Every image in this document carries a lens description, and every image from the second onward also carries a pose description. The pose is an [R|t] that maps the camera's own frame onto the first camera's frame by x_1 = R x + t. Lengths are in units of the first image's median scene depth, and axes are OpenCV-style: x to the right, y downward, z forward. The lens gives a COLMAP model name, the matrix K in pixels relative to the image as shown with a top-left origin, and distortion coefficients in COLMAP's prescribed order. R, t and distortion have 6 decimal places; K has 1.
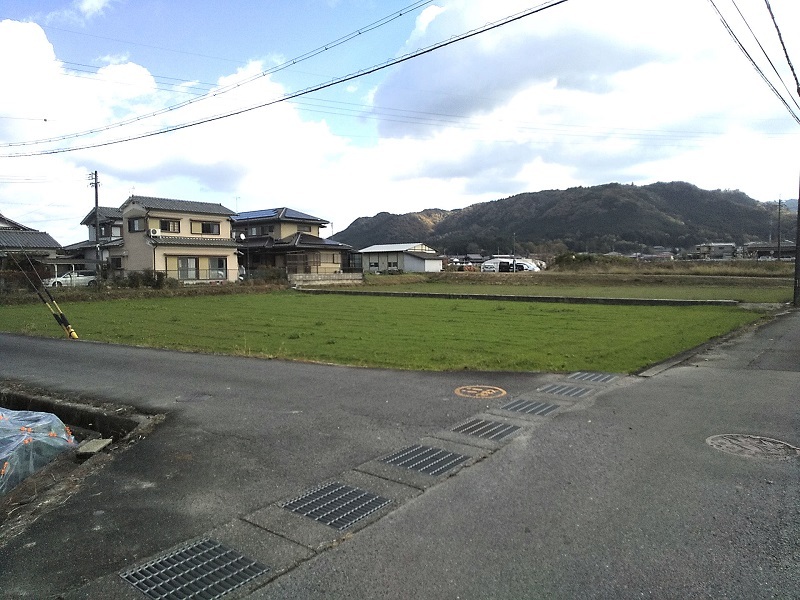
lens RADIAL K [[548.1, 0, 413.5], [0, 548.1, 311.5], [0, 0, 1]] dist [0.055951, -0.084781]
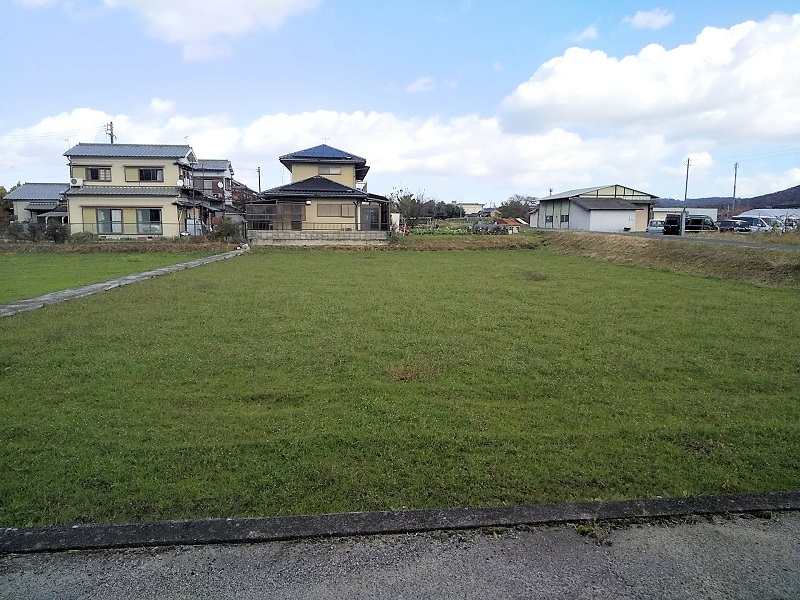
lens RADIAL K [[548.1, 0, 402.5], [0, 548.1, 299.7], [0, 0, 1]] dist [0.055951, -0.084781]
pose [[0.699341, 0.111702, -0.706006, 0.493597], [-0.067141, 0.993612, 0.090700, -0.056843], [0.711628, -0.016028, 0.702374, 0.617543]]
